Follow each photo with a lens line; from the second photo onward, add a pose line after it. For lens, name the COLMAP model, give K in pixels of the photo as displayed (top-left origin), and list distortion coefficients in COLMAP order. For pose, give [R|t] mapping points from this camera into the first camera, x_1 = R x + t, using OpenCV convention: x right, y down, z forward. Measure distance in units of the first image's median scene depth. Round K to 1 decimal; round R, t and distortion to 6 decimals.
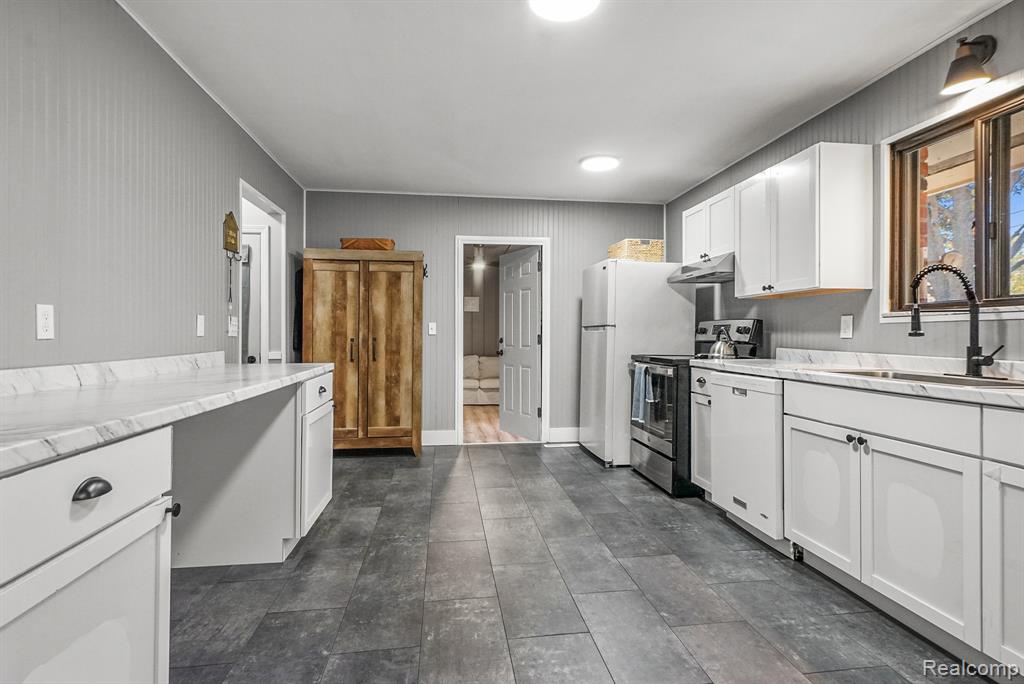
lens RADIAL K [[526.8, 0, 515.5], [0, 526.8, 337.0], [0, 0, 1]] dist [0.002392, -0.000151]
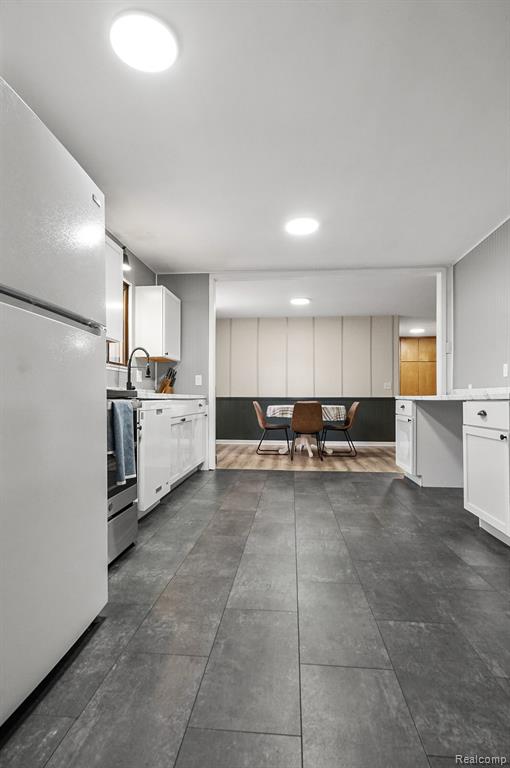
lens RADIAL K [[389.5, 0, 262.5], [0, 389.5, 395.2], [0, 0, 1]] dist [0.000817, -0.000331]
pose [[-0.977026, 0.001464, 0.213115, -0.063138], [0.000803, 0.999995, -0.003187, 0.051177], [-0.213119, -0.002943, -0.977022, 1.626391]]
